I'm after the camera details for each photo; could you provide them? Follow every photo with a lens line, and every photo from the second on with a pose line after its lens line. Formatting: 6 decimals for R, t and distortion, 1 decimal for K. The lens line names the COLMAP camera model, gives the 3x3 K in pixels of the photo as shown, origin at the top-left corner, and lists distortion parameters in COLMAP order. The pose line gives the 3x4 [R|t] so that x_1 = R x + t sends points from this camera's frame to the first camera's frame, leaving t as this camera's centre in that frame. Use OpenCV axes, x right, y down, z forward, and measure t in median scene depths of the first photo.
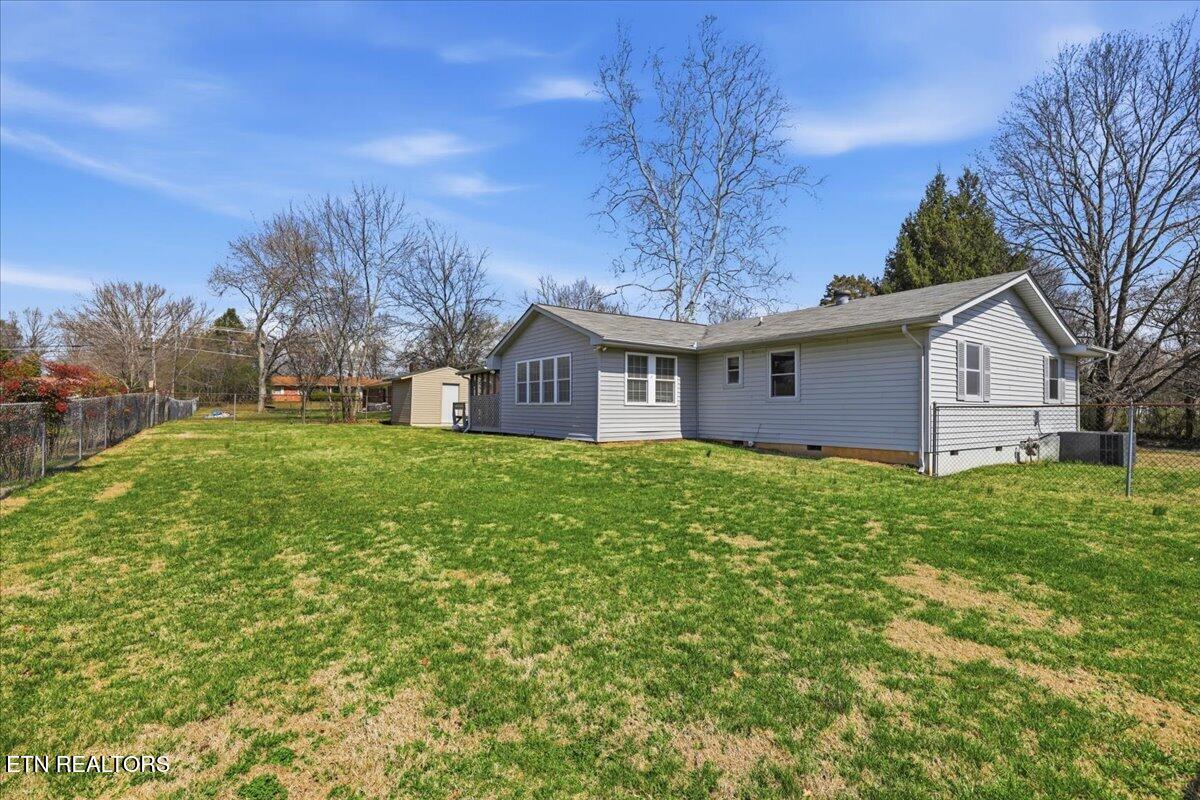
lens RADIAL K [[542.6, 0, 600.9], [0, 542.6, 404.6], [0, 0, 1]] dist [-0.006172, 0.000080]
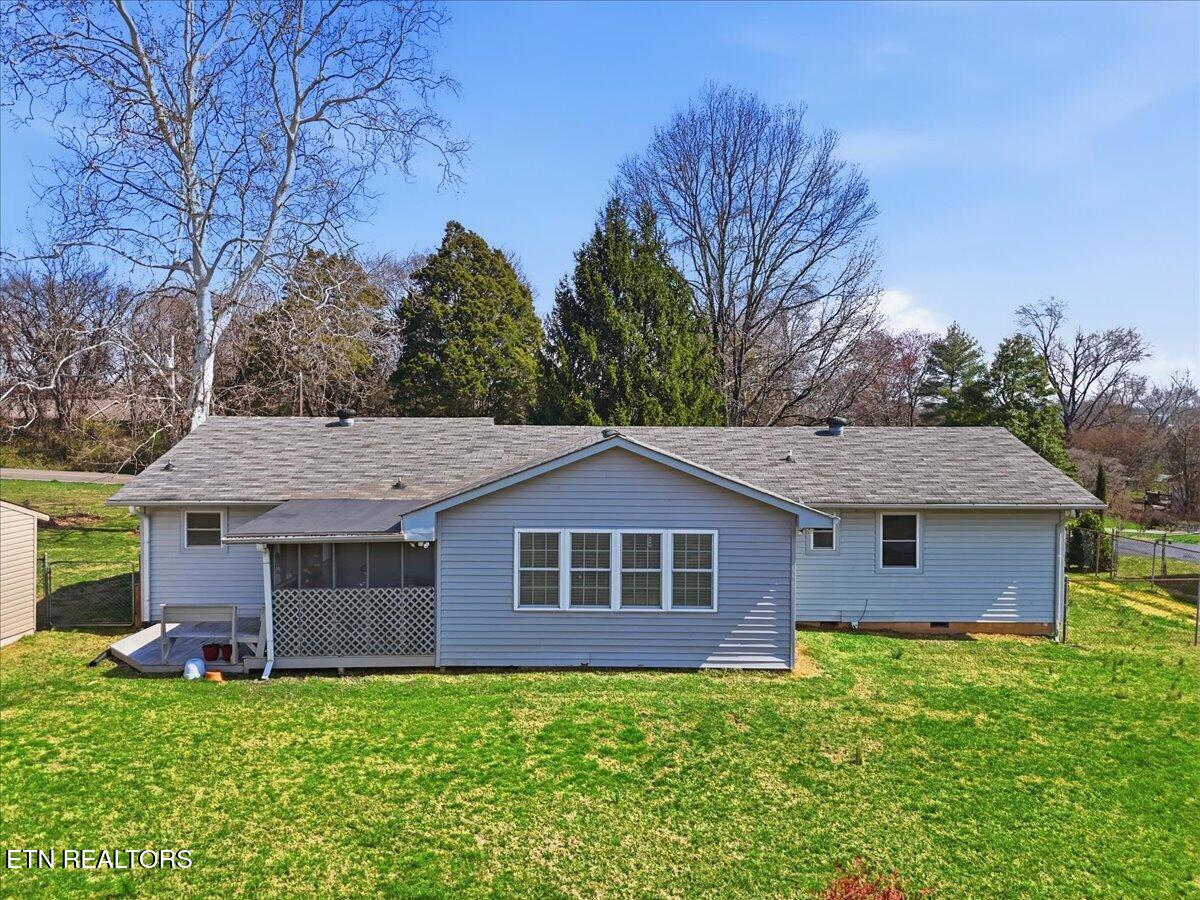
lens RADIAL K [[901.5, 0, 603.5], [0, 901.5, 446.3], [0, 0, 1]] dist [0.002014, 0.003049]
pose [[0.561475, -0.026415, 0.827072, -0.949258], [-0.012500, 0.999106, 0.040396, -0.223129], [-0.827399, -0.033020, 0.560643, 0.523738]]
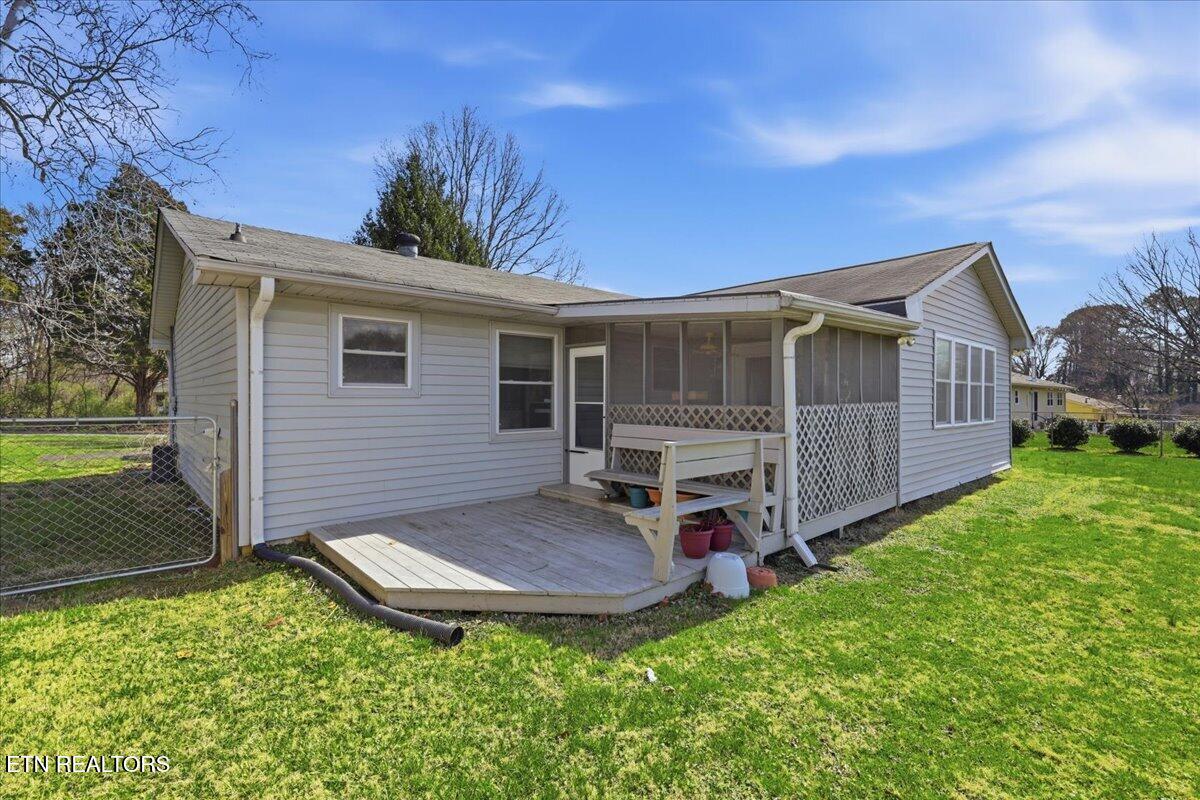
lens RADIAL K [[542.6, 0, 598.8], [0, 542.6, 403.4], [0, 0, 1]] dist [-0.006172, 0.000080]
pose [[-0.114227, -0.011059, 0.993393, -0.654915], [-0.013155, 0.999867, 0.009618, -0.023542], [-0.993368, -0.011970, -0.114358, 1.536251]]
